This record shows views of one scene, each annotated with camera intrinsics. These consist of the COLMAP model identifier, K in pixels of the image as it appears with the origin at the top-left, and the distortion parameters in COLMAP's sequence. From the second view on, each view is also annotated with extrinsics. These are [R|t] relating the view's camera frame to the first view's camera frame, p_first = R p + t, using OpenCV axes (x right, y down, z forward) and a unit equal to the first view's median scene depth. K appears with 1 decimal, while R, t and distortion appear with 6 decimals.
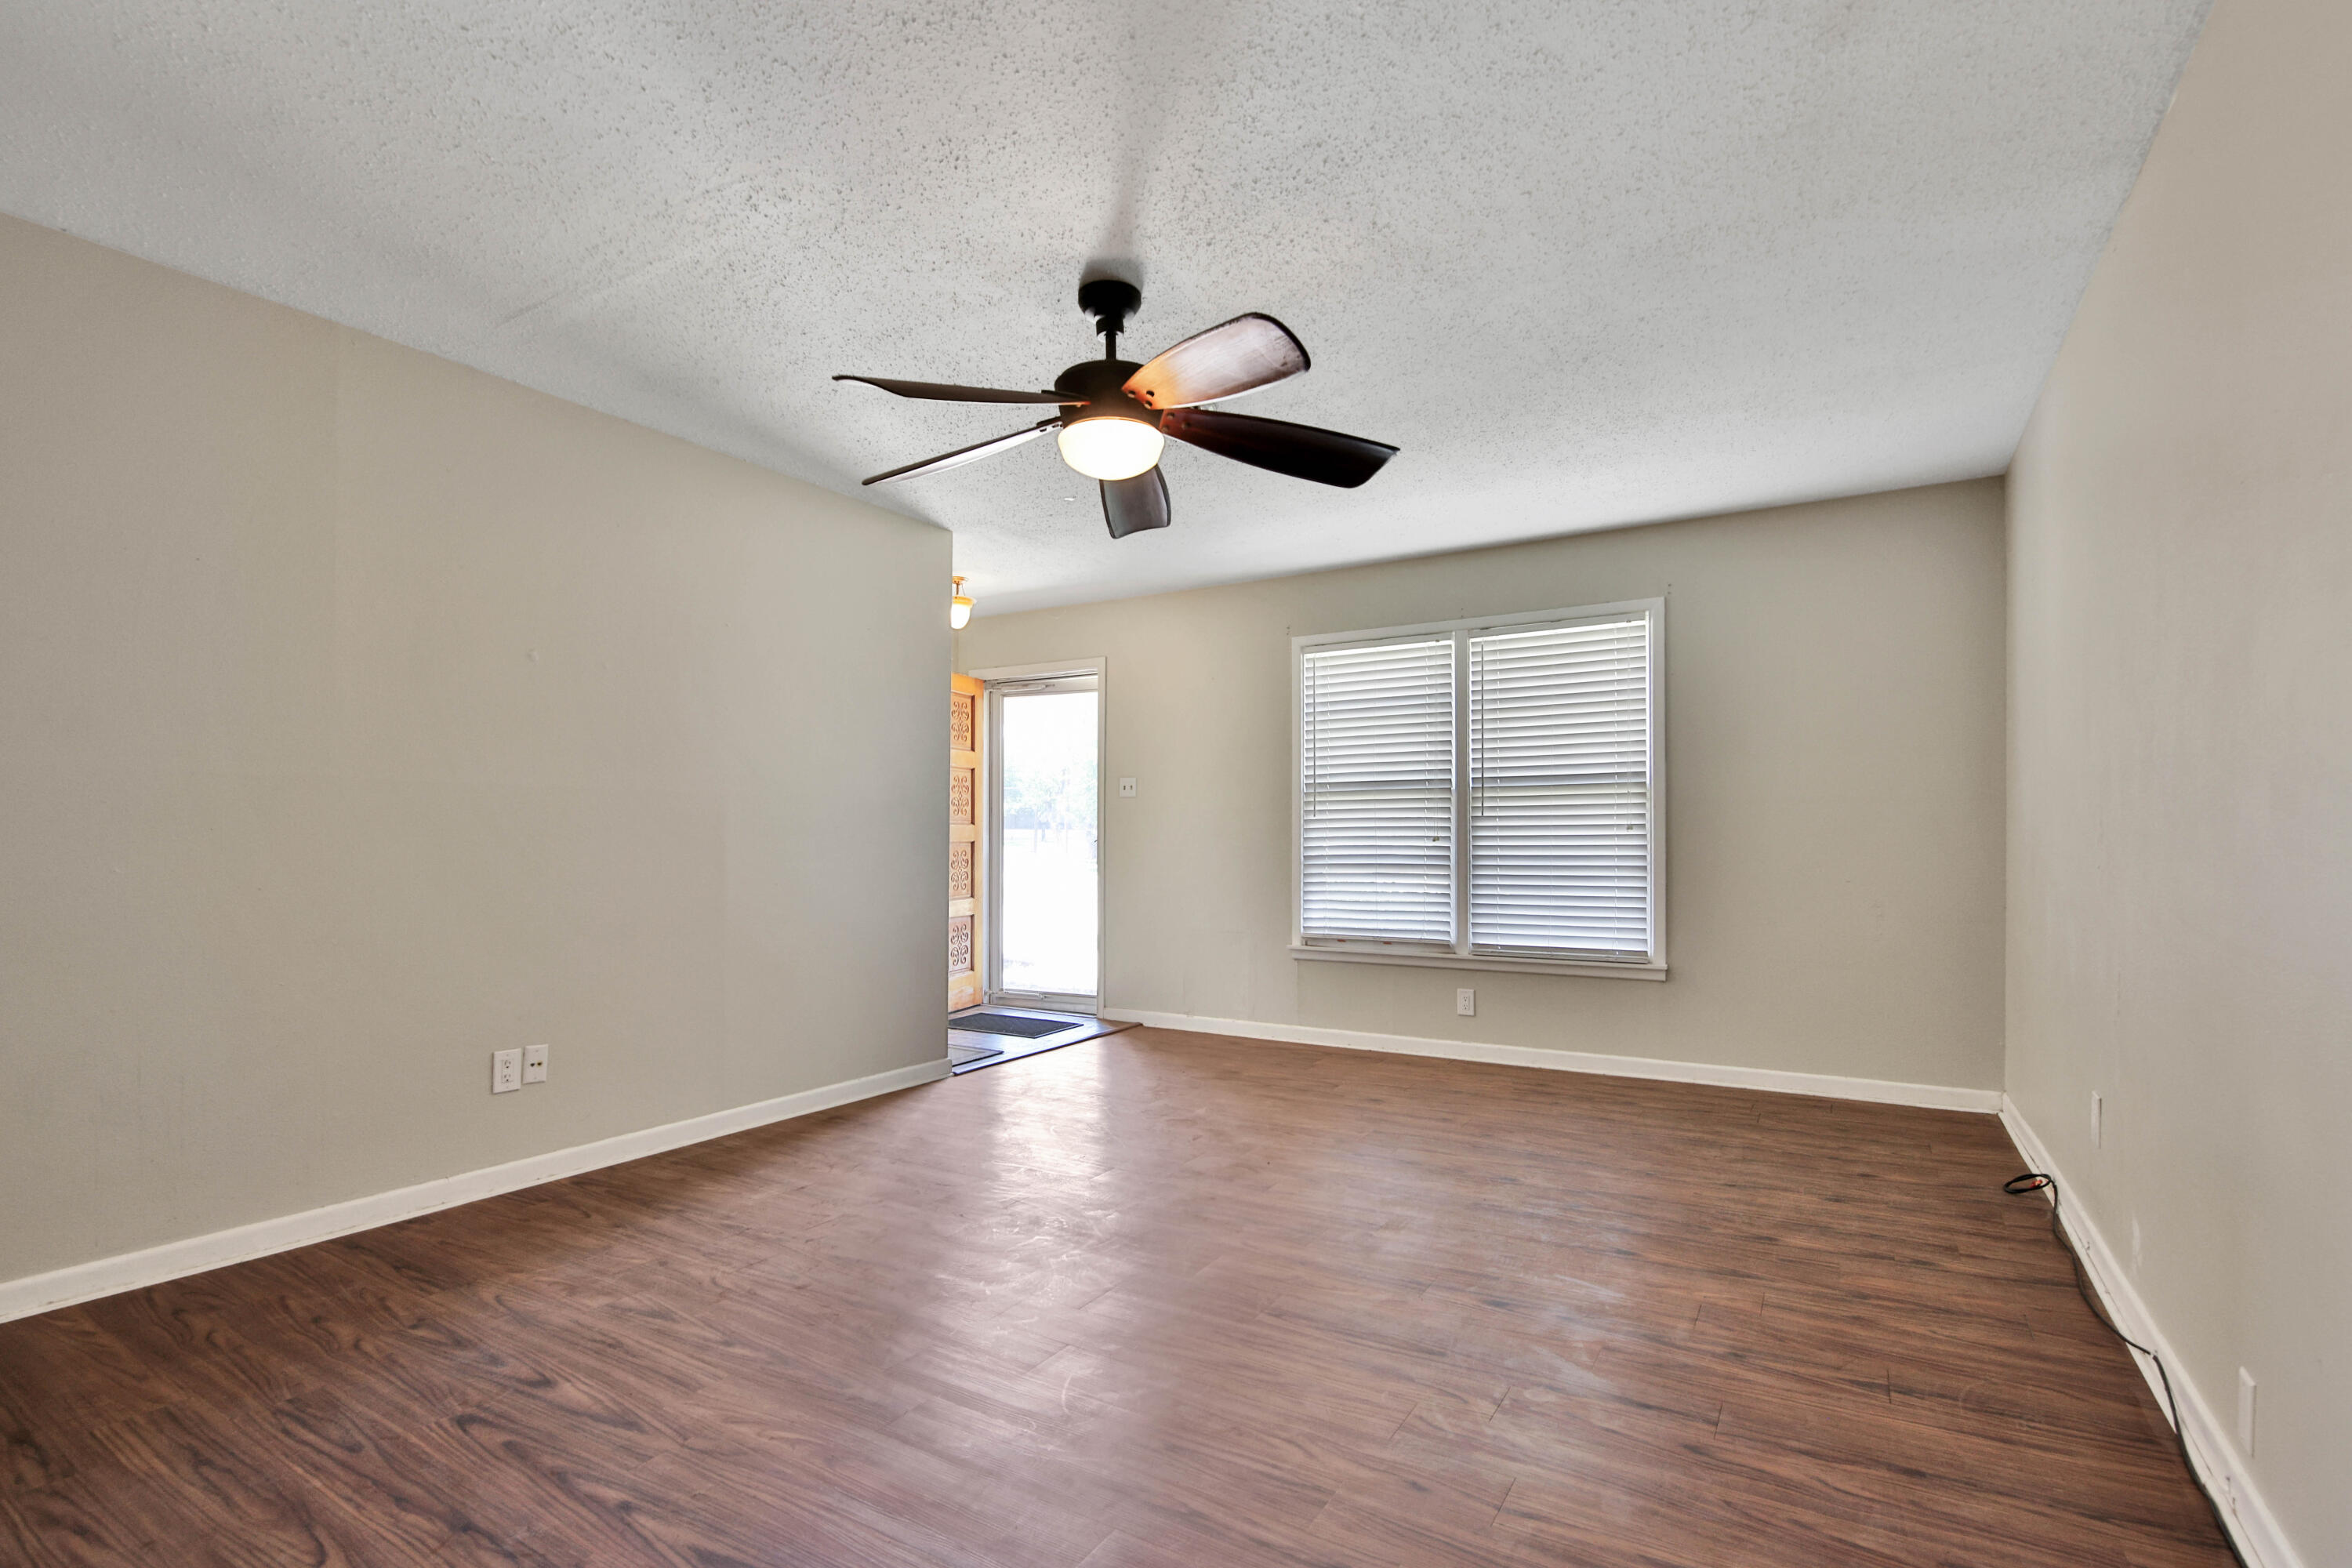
lens RADIAL K [[1087.7, 0, 1173.3], [0, 1087.7, 778.9], [0, 0, 1]] dist [-0.014736, 0.000027]
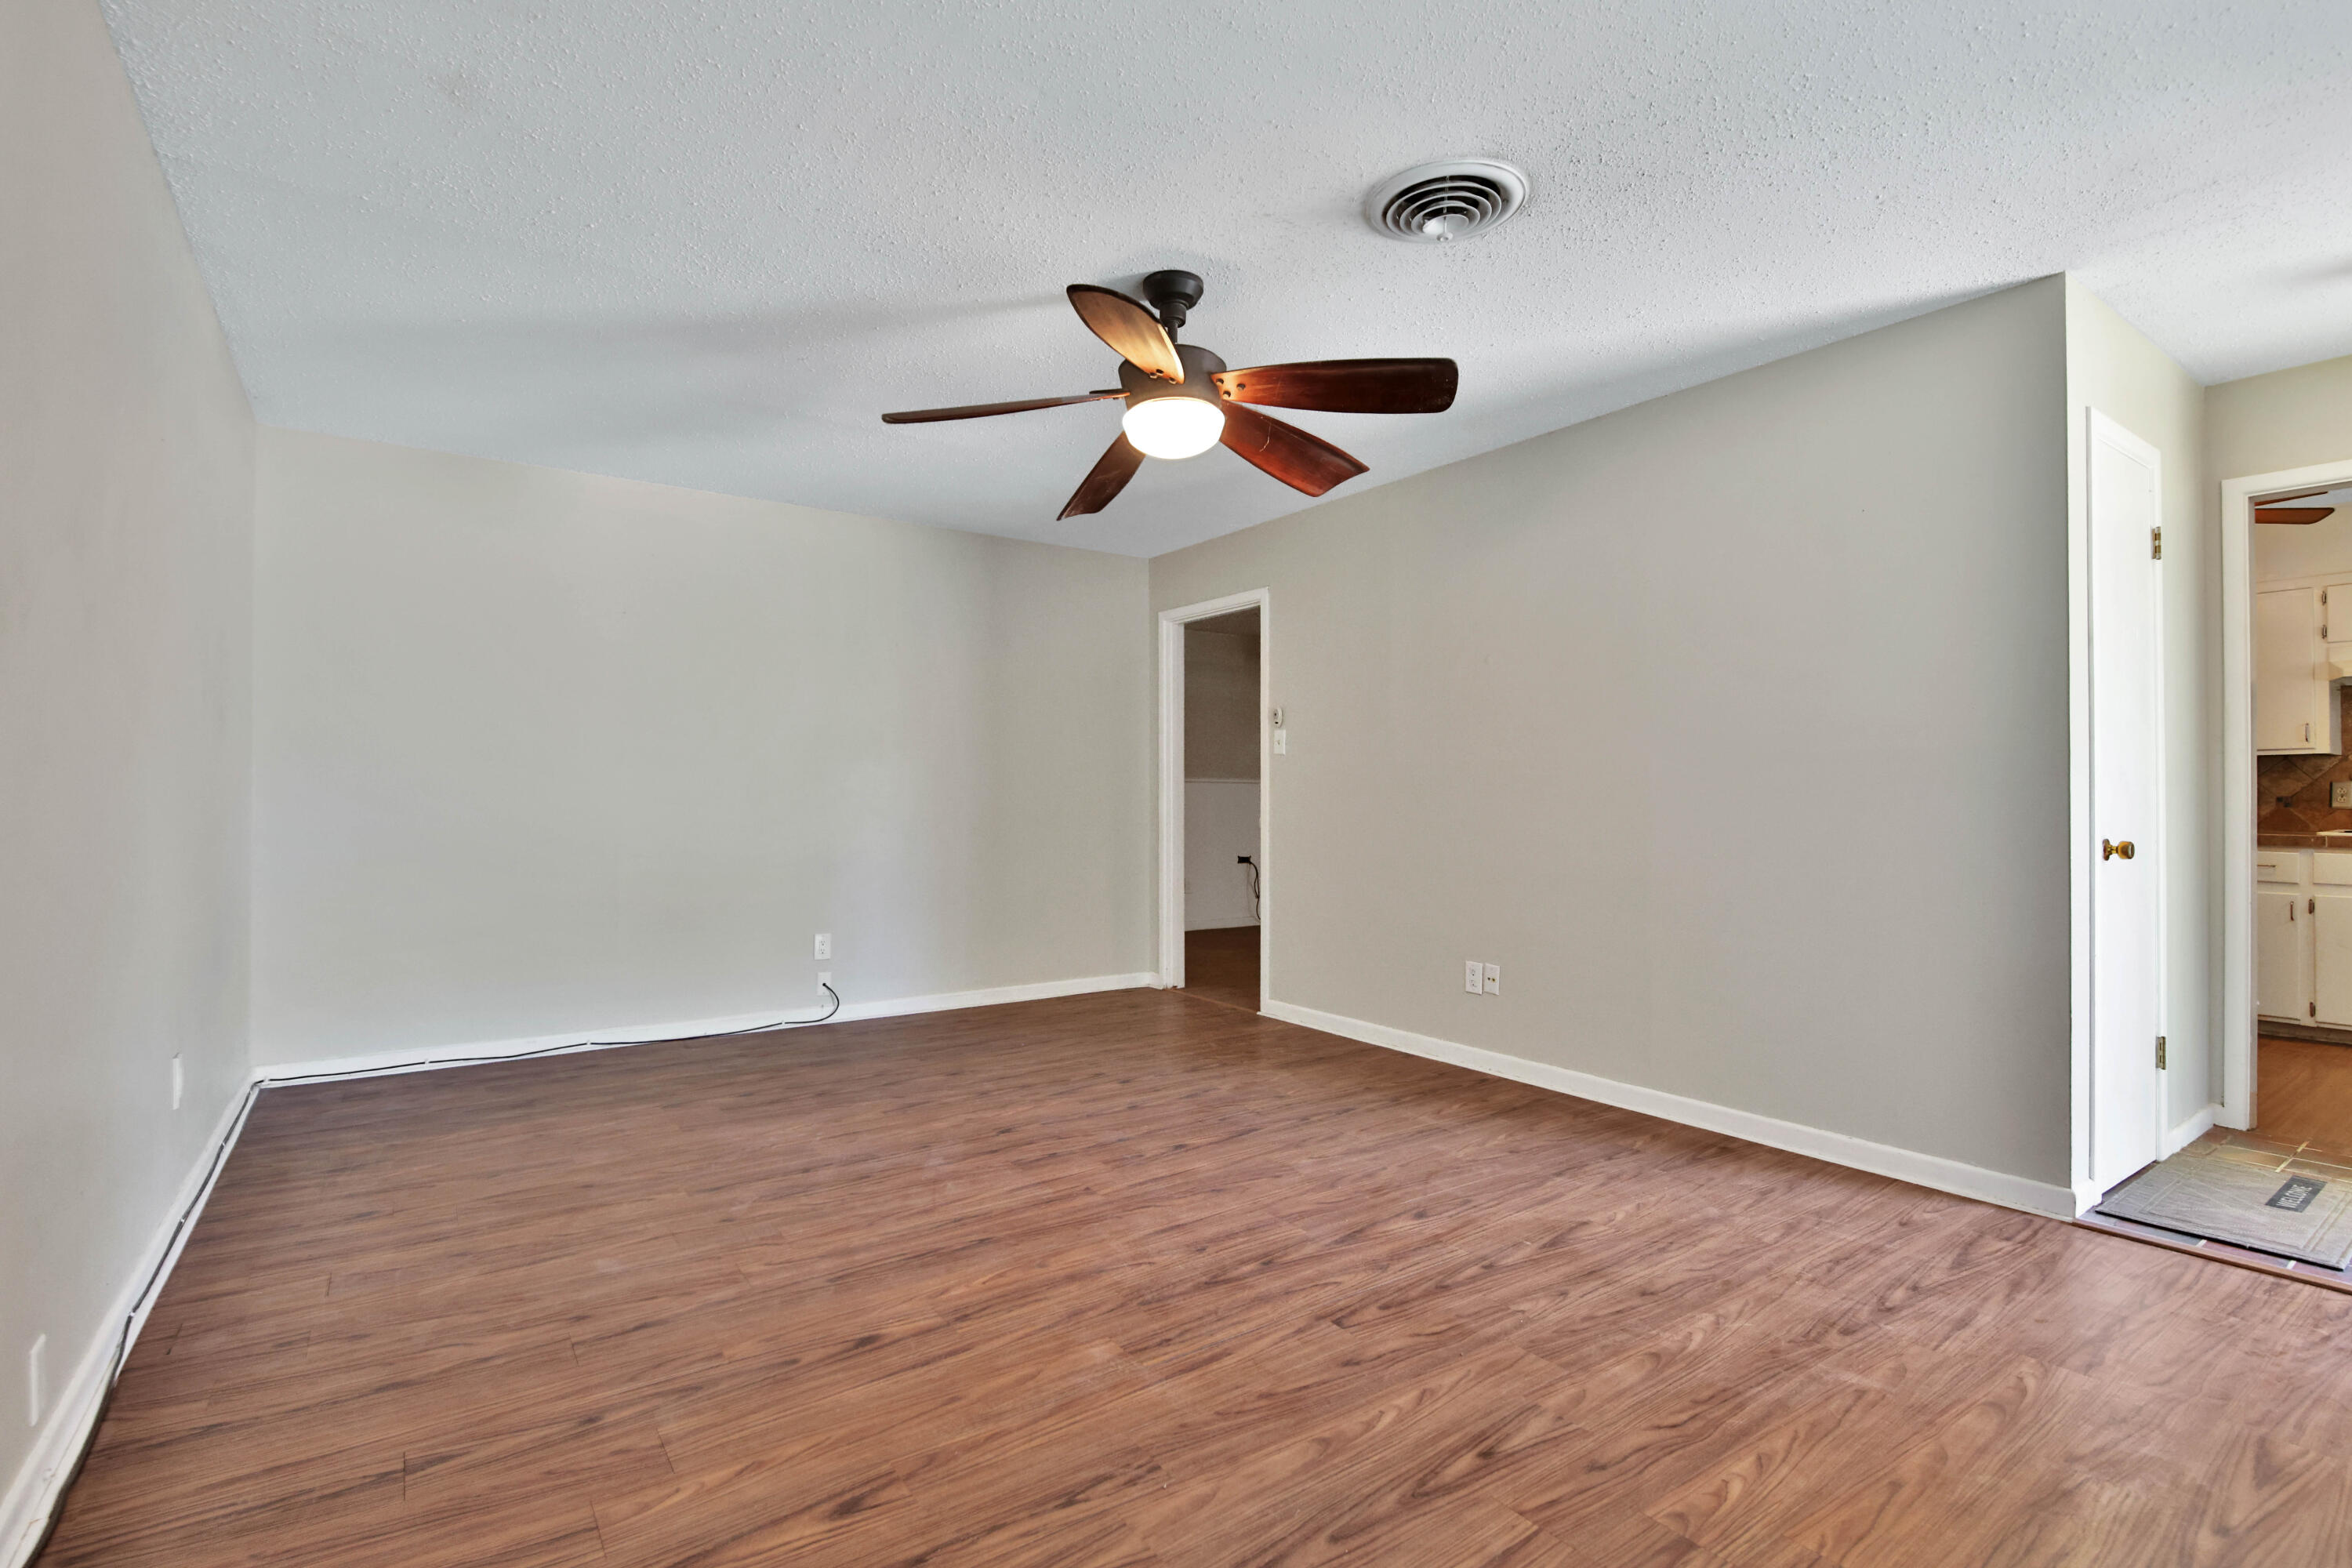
lens RADIAL K [[1091.2, 0, 1176.0], [0, 1091.2, 784.0], [0, 0, 1]] dist [-0.018595, -0.000658]
pose [[-0.397511, -0.010399, -0.917538, 1.102500], [0.046657, 0.998413, -0.031529, 0.084136], [0.916410, -0.055343, -0.396395, 1.758446]]
